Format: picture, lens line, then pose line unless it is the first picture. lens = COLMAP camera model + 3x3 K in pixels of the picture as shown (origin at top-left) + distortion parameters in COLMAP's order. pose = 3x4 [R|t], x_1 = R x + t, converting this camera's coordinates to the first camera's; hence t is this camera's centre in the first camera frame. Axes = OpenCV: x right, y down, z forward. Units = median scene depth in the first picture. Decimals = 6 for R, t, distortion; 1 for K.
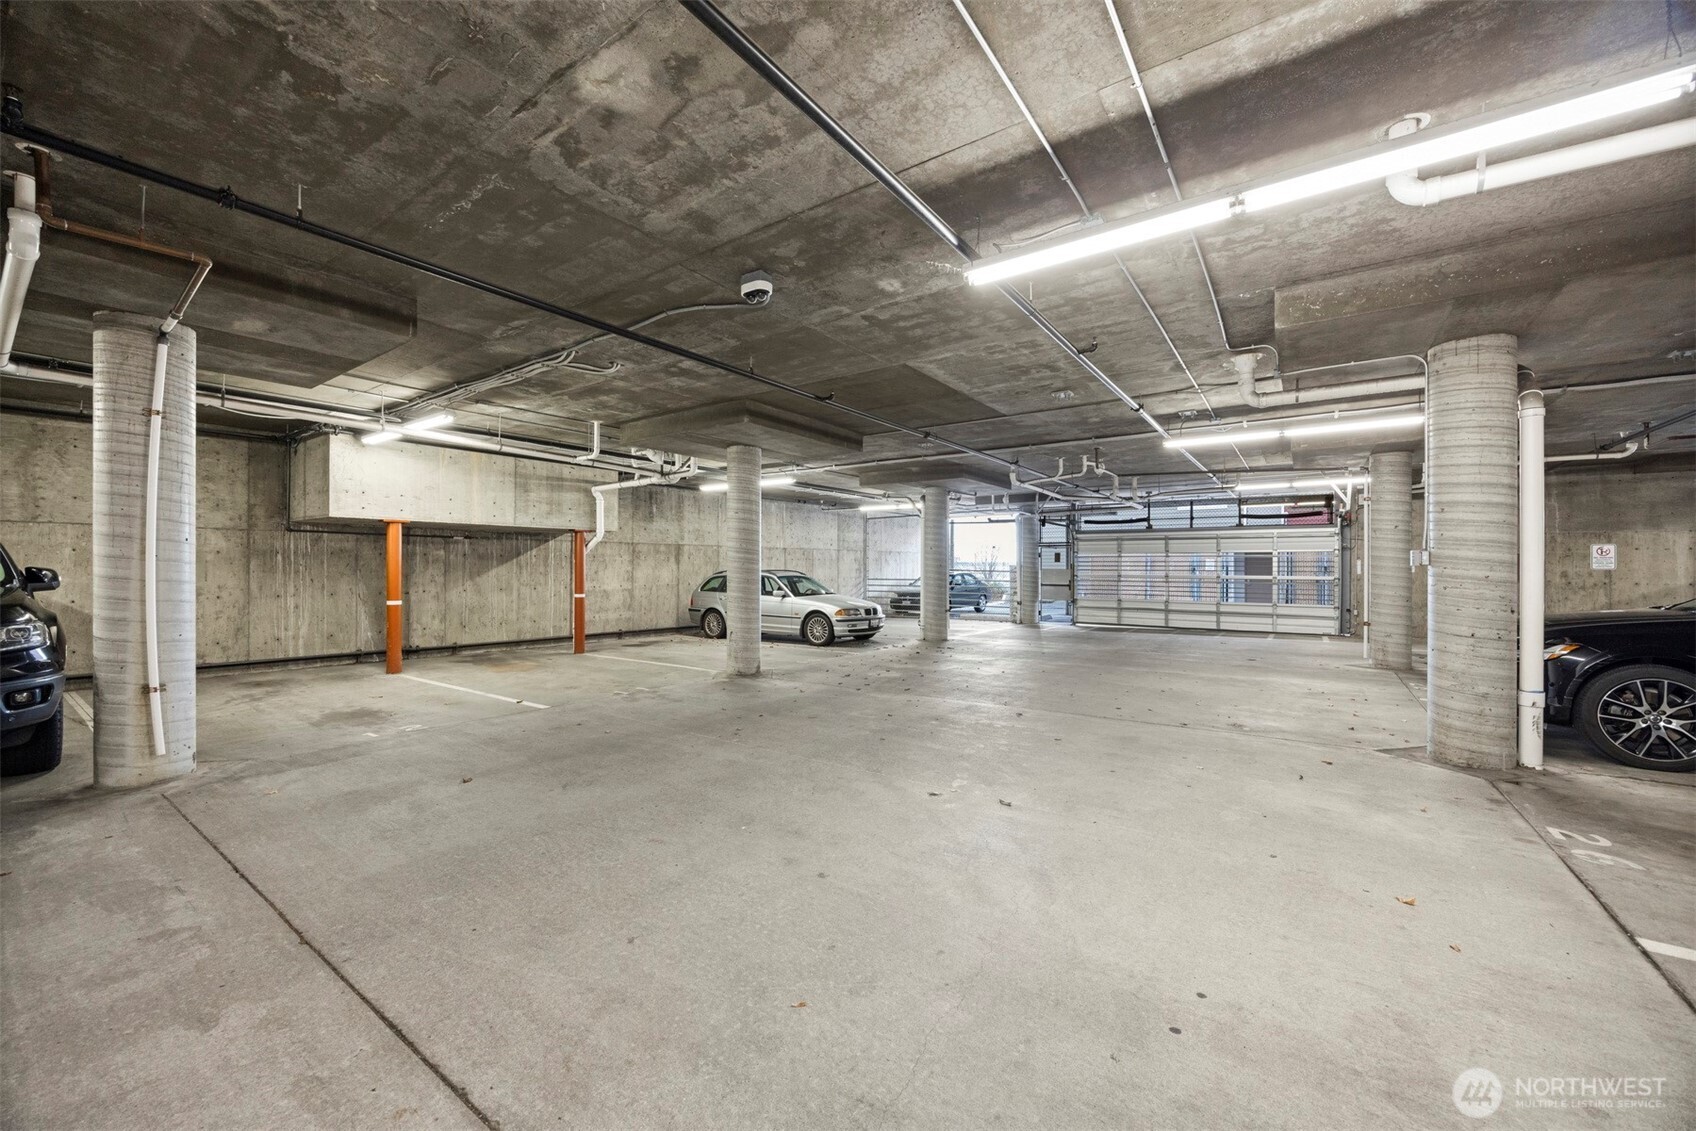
lens RADIAL K [[650.8, 0, 848.4], [0, 650.8, 574.4], [0, 0, 1]] dist [-0.000827, -0.000129]
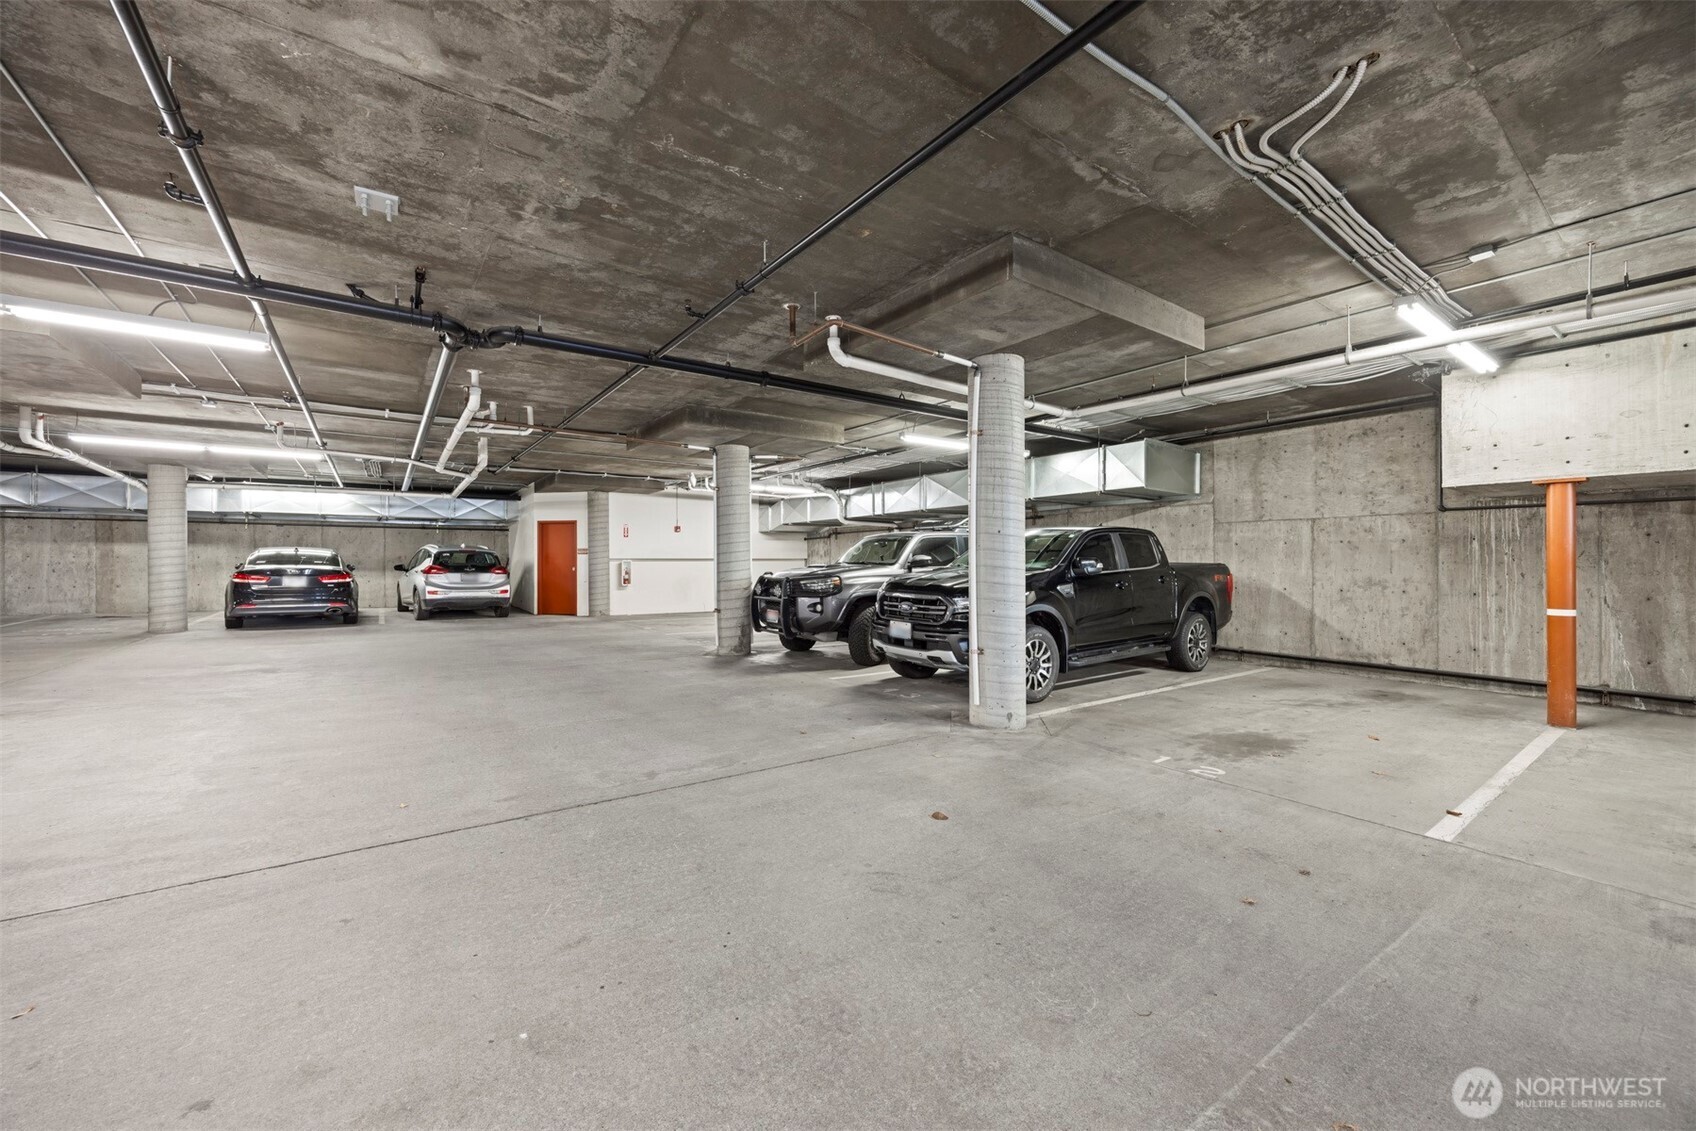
lens RADIAL K [[650.8, 0, 854.5], [0, 650.8, 562.9], [0, 0, 1]] dist [-0.000827, -0.000129]
pose [[-0.309278, -0.001730, -0.950970, 0.097933], [-0.010669, 0.999942, 0.001651, 0.002282], [0.950912, 0.010657, -0.309278, 0.544185]]
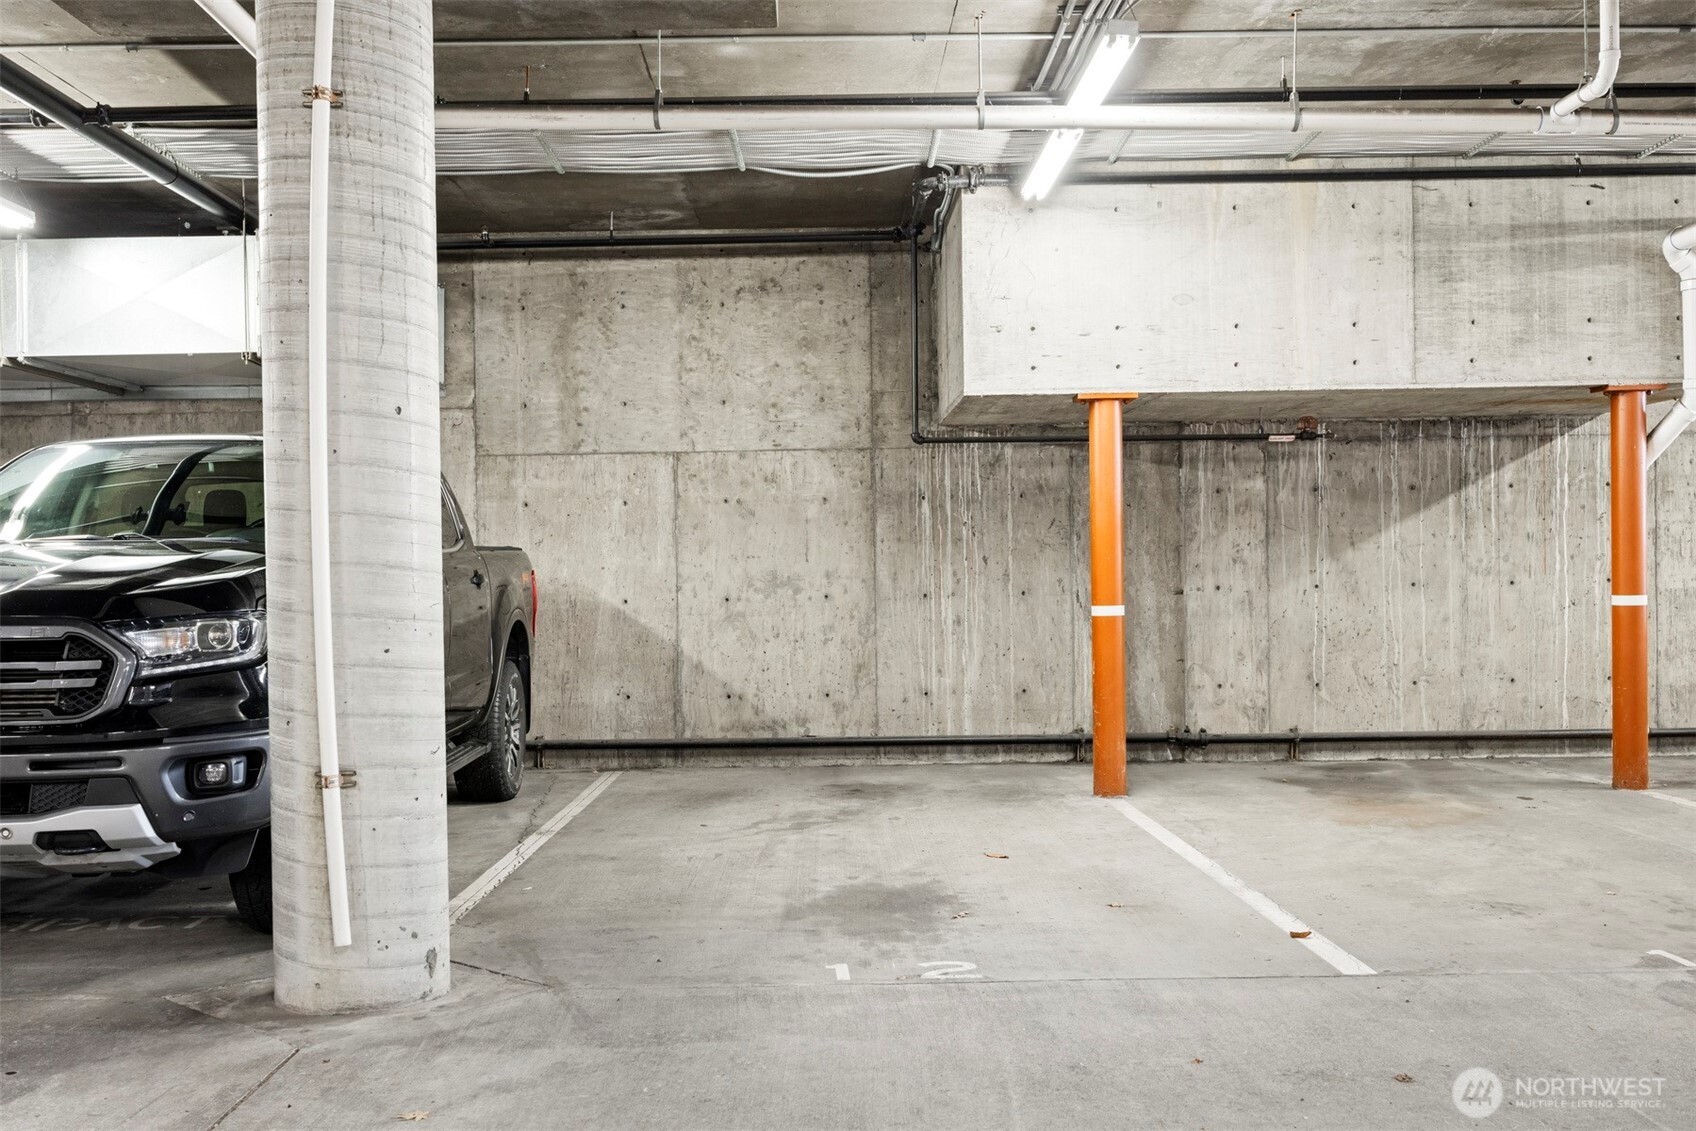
lens RADIAL K [[1610.2, 0, 844.7], [0, 1610.2, 580.8], [0, 0, 1]] dist [-0.005434, 0.000000]
pose [[0.599573, -0.009487, -0.800263, -0.034663], [0.010071, 0.999940, -0.004309, 0.027925], [0.800256, -0.005476, 0.599633, 0.306567]]
